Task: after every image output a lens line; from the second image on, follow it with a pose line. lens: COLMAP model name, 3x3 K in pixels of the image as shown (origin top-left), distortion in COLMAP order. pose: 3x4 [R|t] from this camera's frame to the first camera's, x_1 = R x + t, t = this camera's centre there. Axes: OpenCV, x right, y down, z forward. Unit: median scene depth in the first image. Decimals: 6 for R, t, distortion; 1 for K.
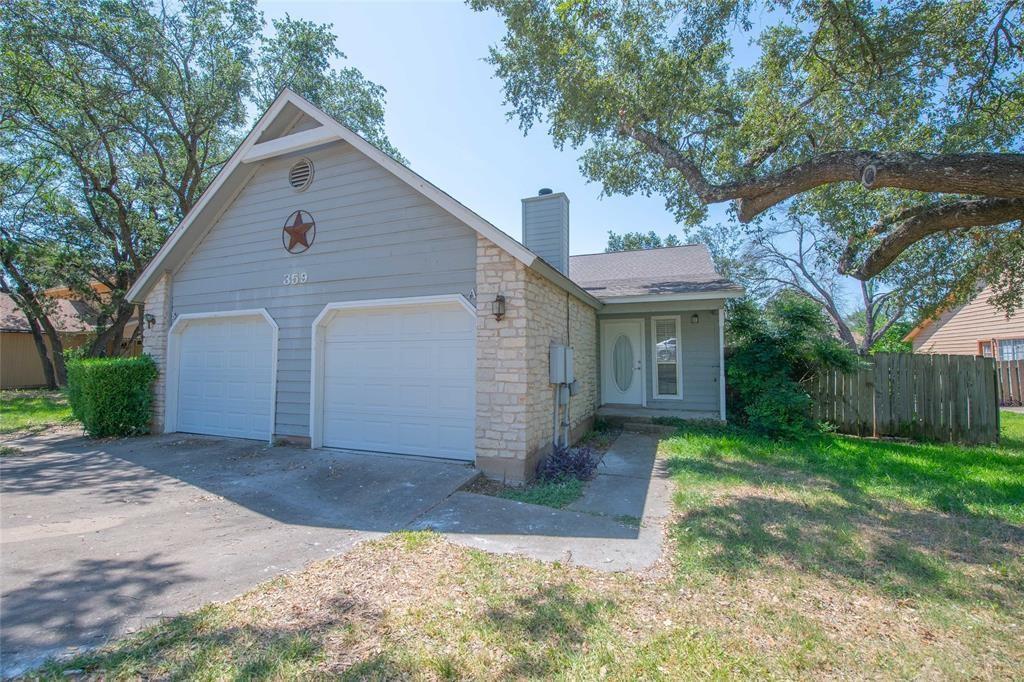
lens RADIAL K [[401.0, 0, 516.3], [0, 401.0, 337.0], [0, 0, 1]] dist [0.010736, -0.003860]
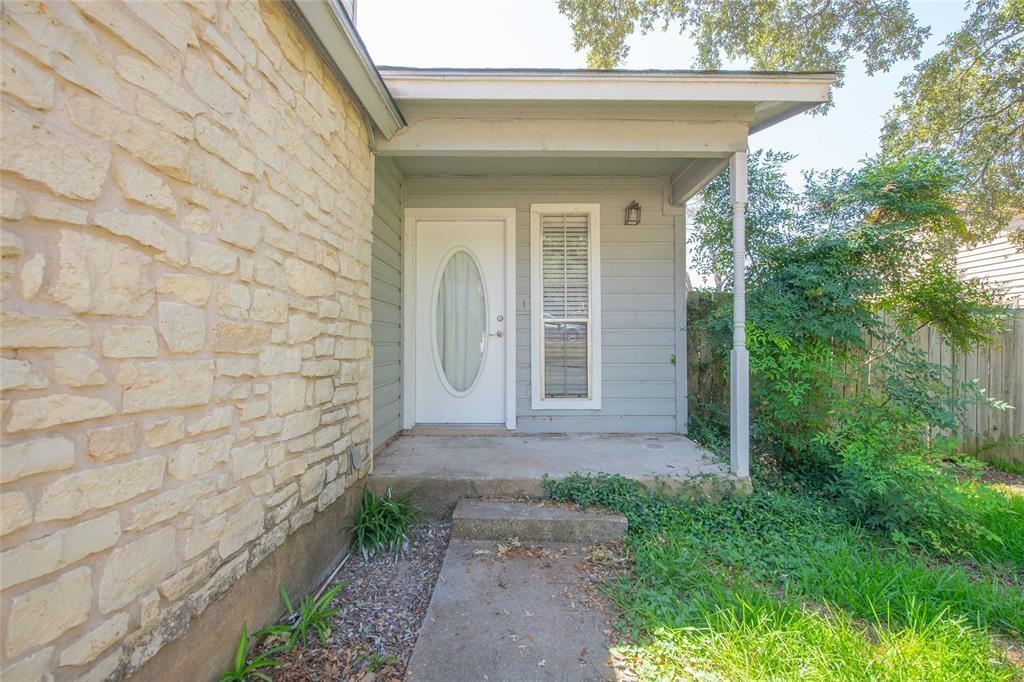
lens RADIAL K [[397.4, 0, 512.0], [0, 397.4, 341.0], [0, 0, 1]] dist [0.000050, 0.000000]
pose [[0.933567, 0.008246, 0.358308, 0.267339], [-0.025284, 0.998760, 0.042891, 0.103476], [-0.357510, -0.049101, 0.932618, 0.953371]]
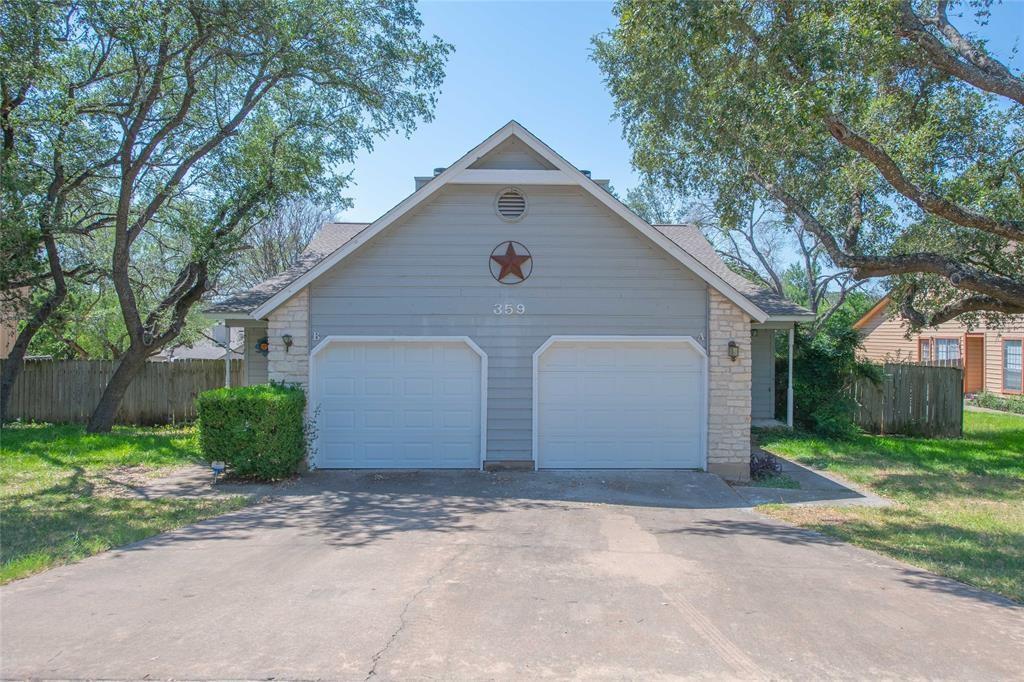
lens RADIAL K [[702.9, 0, 512.0], [0, 702.9, 341.0], [0, 0, 1]] dist [0.077216, 0.001894]
pose [[0.920413, -0.000626, 0.390946, -1.231558], [-0.027496, 0.997419, 0.066333, -0.182199], [-0.389979, -0.071803, 0.918020, -0.646376]]
